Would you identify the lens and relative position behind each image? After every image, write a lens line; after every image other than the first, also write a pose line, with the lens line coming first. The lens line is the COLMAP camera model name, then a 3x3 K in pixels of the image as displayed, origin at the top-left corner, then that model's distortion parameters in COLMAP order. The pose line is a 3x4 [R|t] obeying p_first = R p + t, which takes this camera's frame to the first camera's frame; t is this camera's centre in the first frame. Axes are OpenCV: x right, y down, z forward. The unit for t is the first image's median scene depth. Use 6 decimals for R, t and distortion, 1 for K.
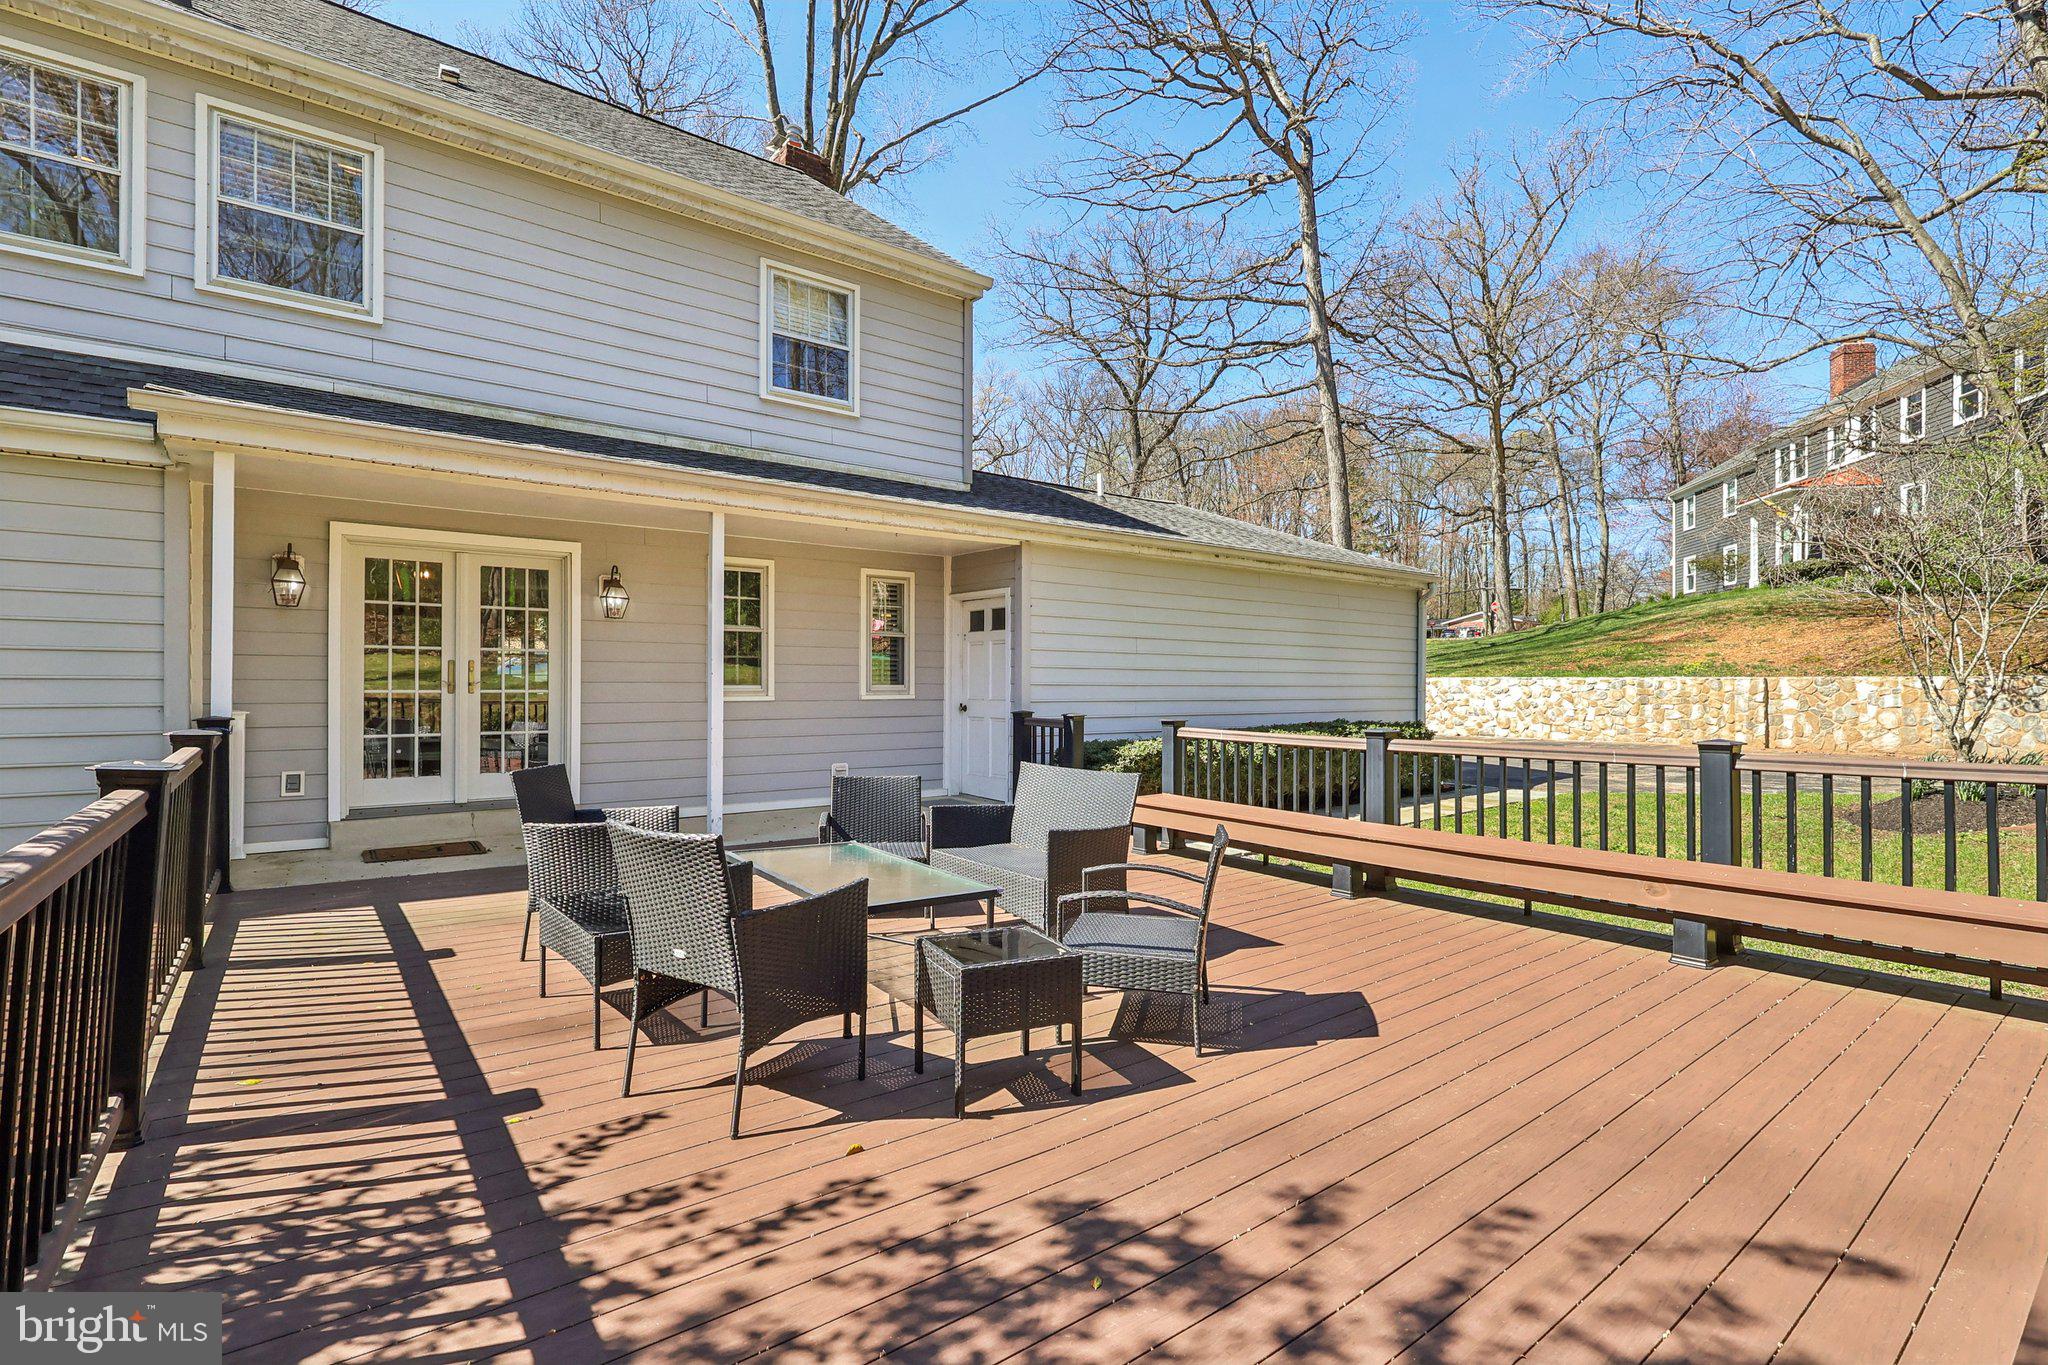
lens RADIAL K [[947.1, 0, 1015.5], [0, 947.1, 680.8], [0, 0, 1]] dist [-0.003088, 0.000230]
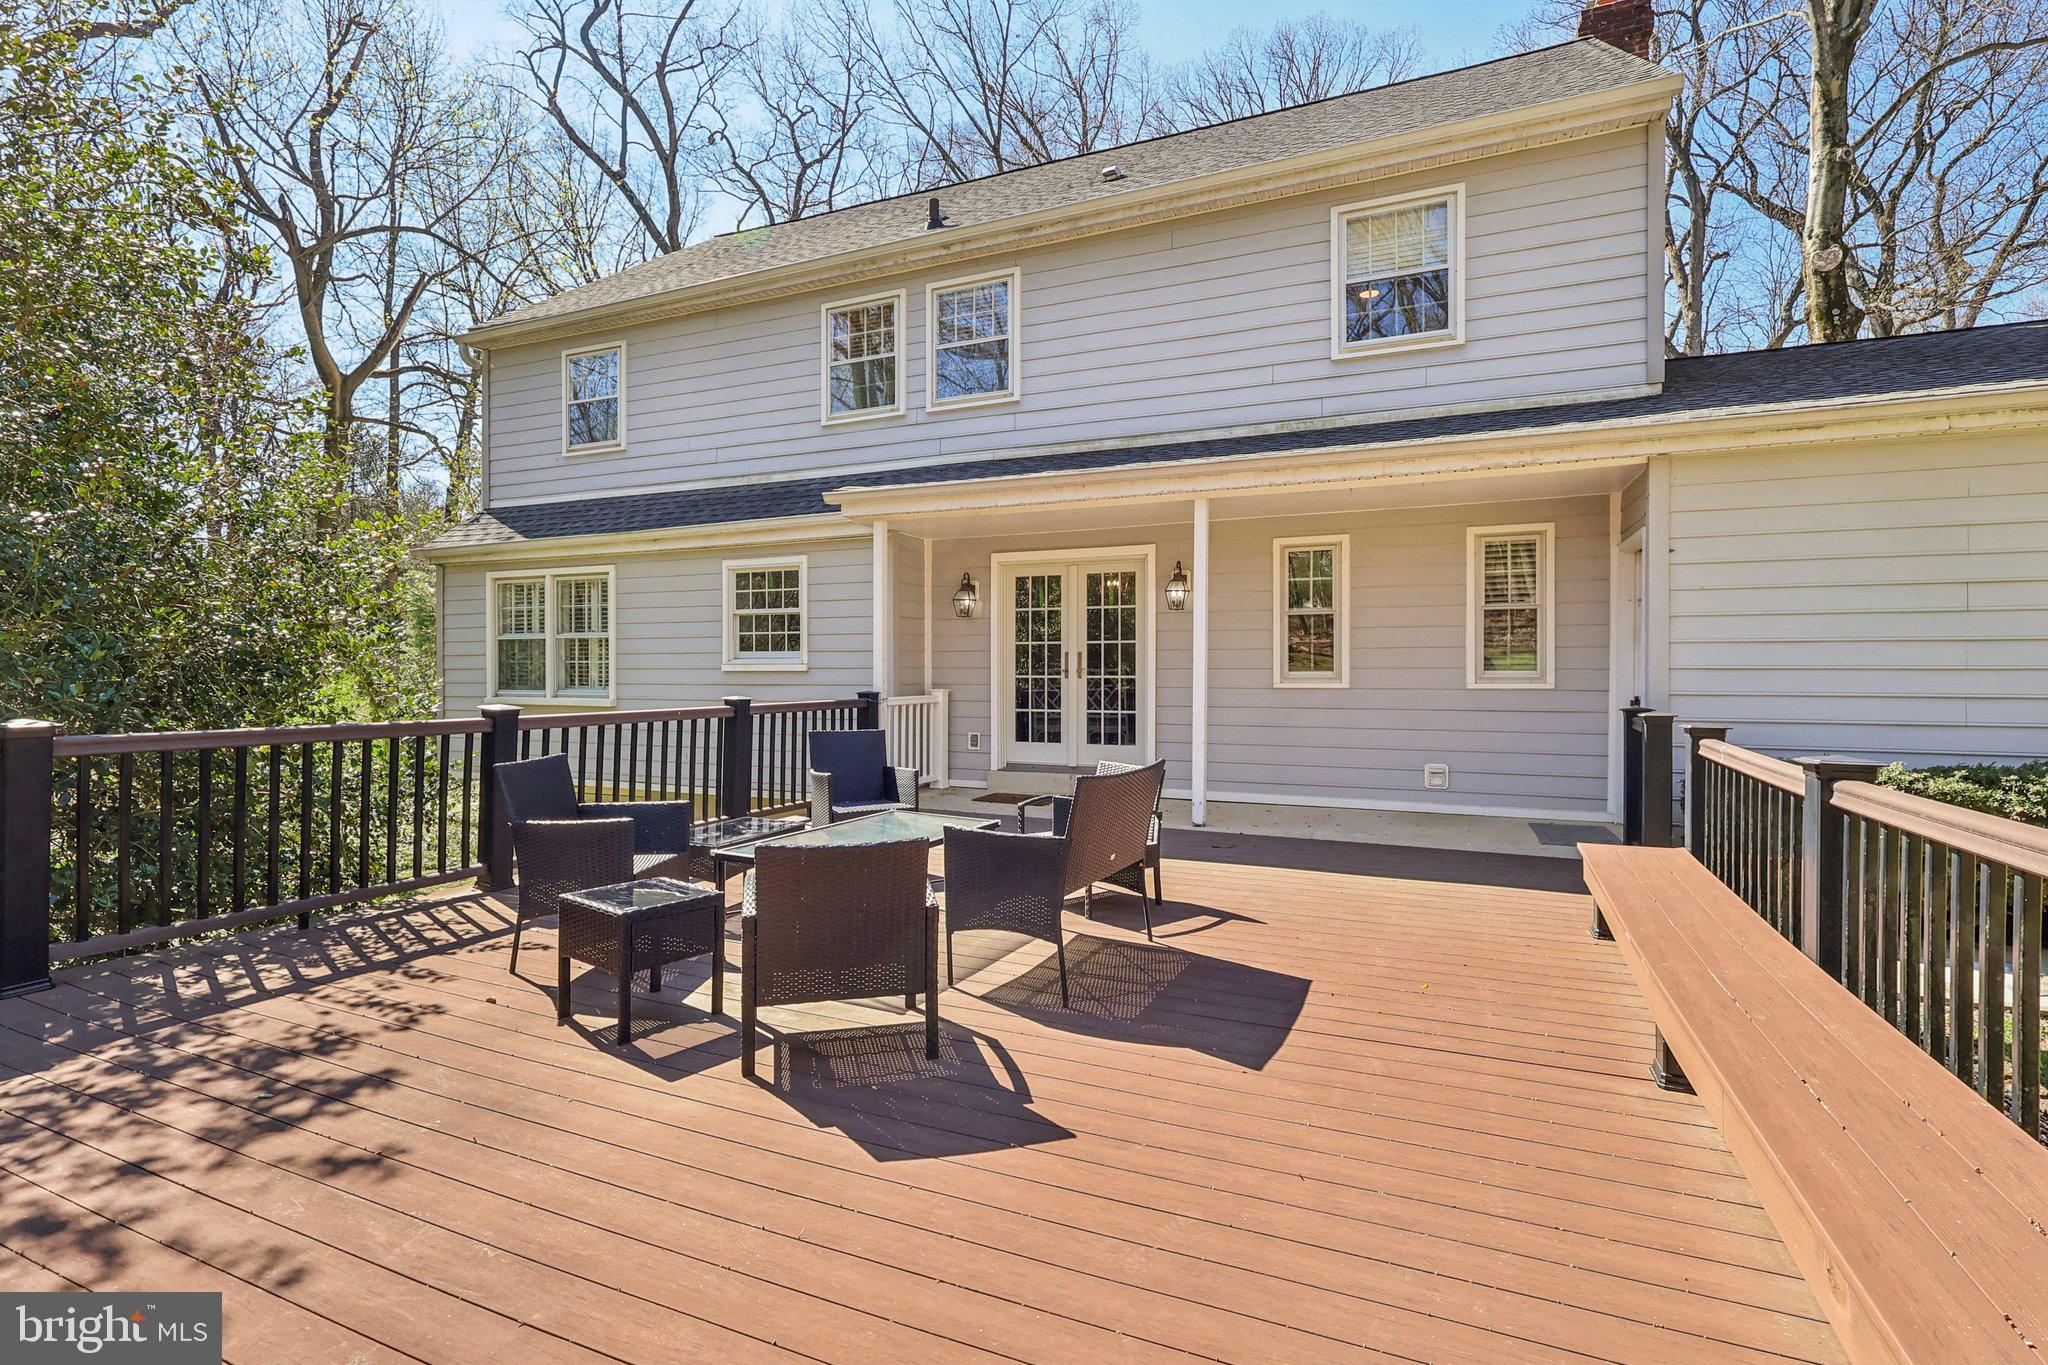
lens RADIAL K [[947.1, 0, 1019.0], [0, 947.1, 678.8], [0, 0, 1]] dist [-0.003088, 0.000230]
pose [[0.475051, 0.002420, -0.879955, 0.919790], [0.003981, 0.999980, 0.004899, 0.014346], [0.879949, -0.005830, 0.475032, 0.669258]]
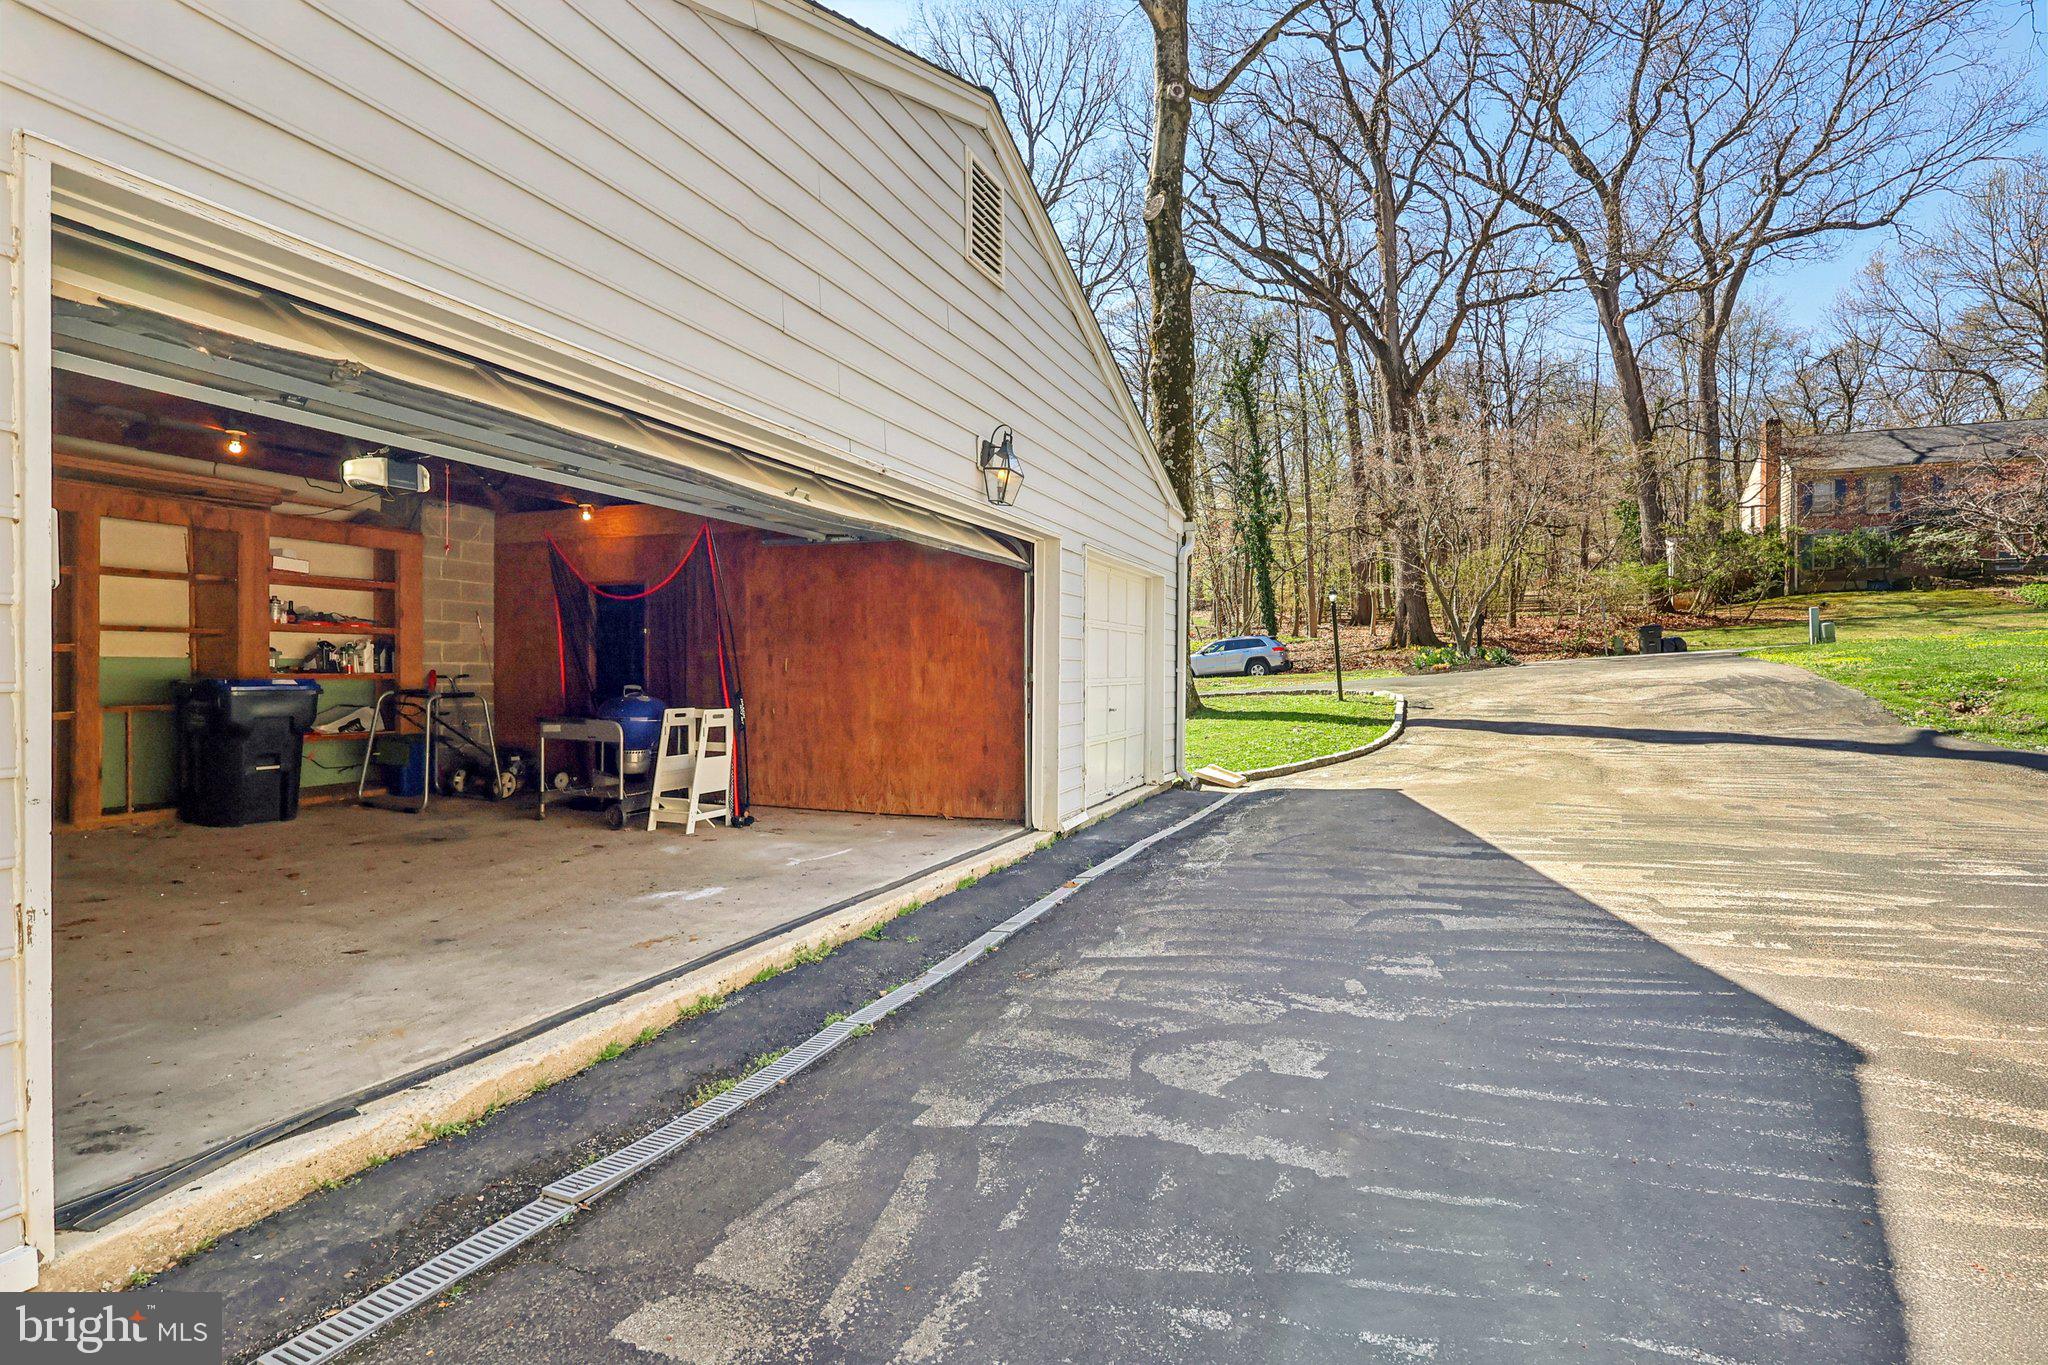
lens RADIAL K [[947.1, 0, 1025.5], [0, 947.1, 674.1], [0, 0, 1]] dist [-0.003088, 0.000230]
pose [[0.489803, -0.007184, -0.871804, 2.070206], [0.007629, 0.999963, -0.003954, 0.058151], [0.871800, -0.004714, 0.489840, 3.874153]]
